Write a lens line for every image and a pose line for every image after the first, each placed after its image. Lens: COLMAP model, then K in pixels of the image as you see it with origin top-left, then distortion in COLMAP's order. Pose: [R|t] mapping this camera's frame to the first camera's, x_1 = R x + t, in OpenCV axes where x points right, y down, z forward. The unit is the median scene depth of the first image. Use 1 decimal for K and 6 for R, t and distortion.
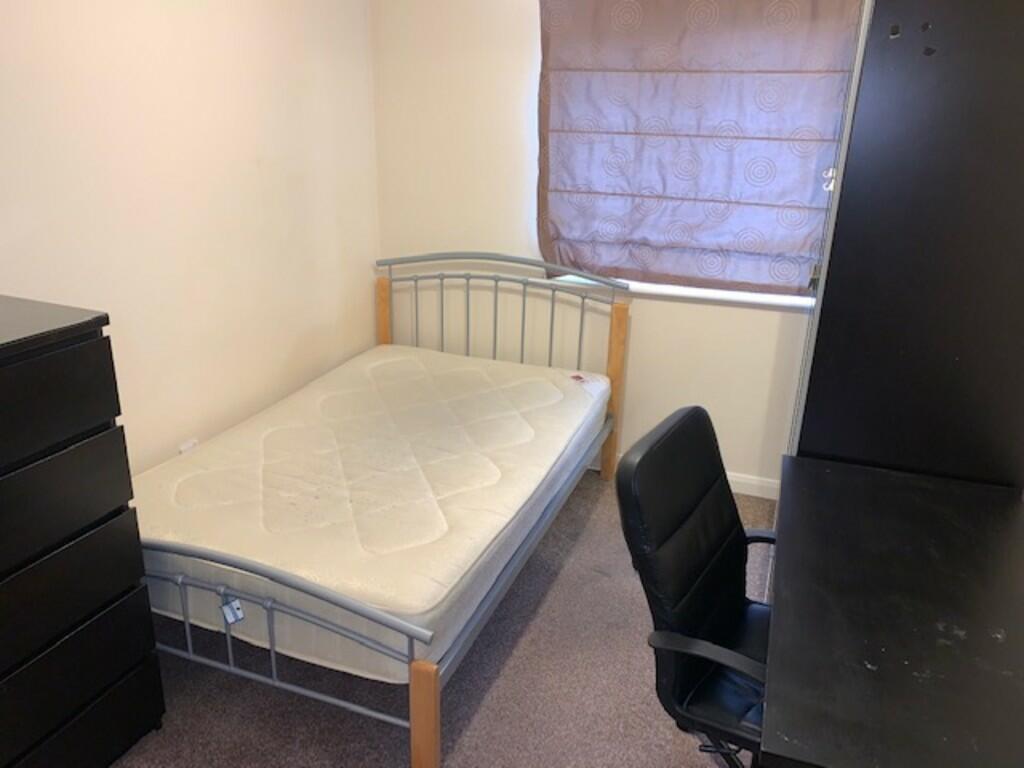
lens RADIAL K [[808.5, 0, 473.6], [0, 808.5, 384.0], [0, 0, 1]] dist [0.079742, -0.196600]
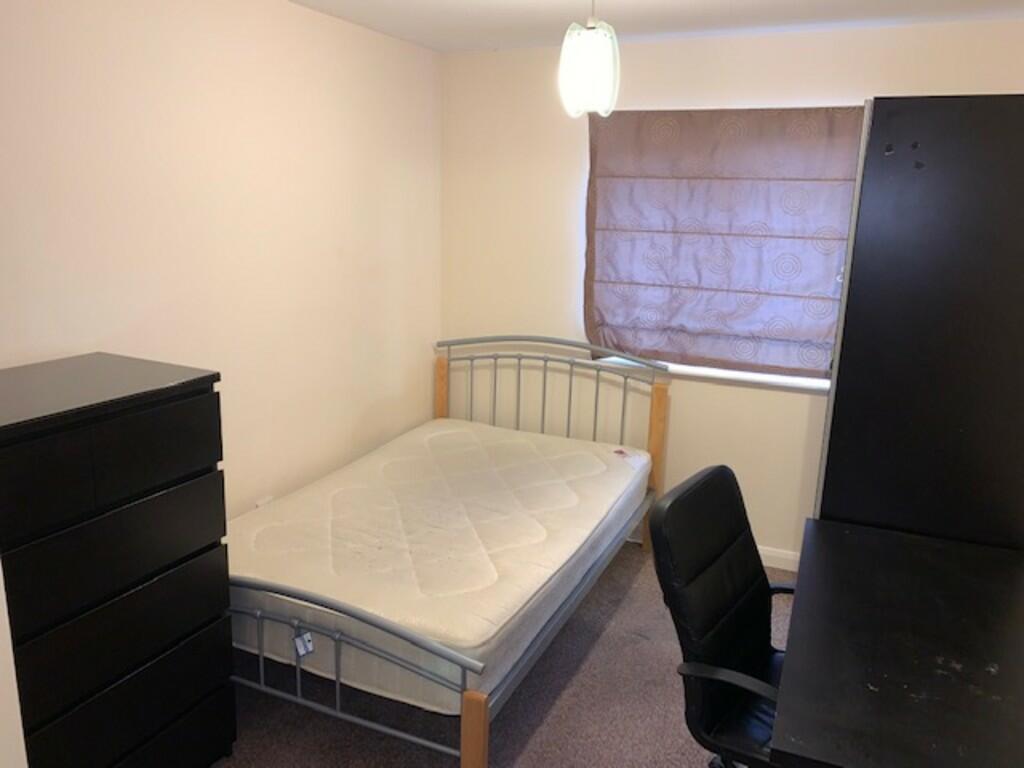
lens RADIAL K [[808.5, 0, 473.6], [0, 808.5, 384.0], [0, 0, 1]] dist [0.079742, -0.196600]
pose [[0.998037, 0.021484, -0.058829, -0.004971], [-0.028104, 0.993070, -0.114112, 0.037704], [0.055970, 0.115541, 0.991725, -0.107370]]
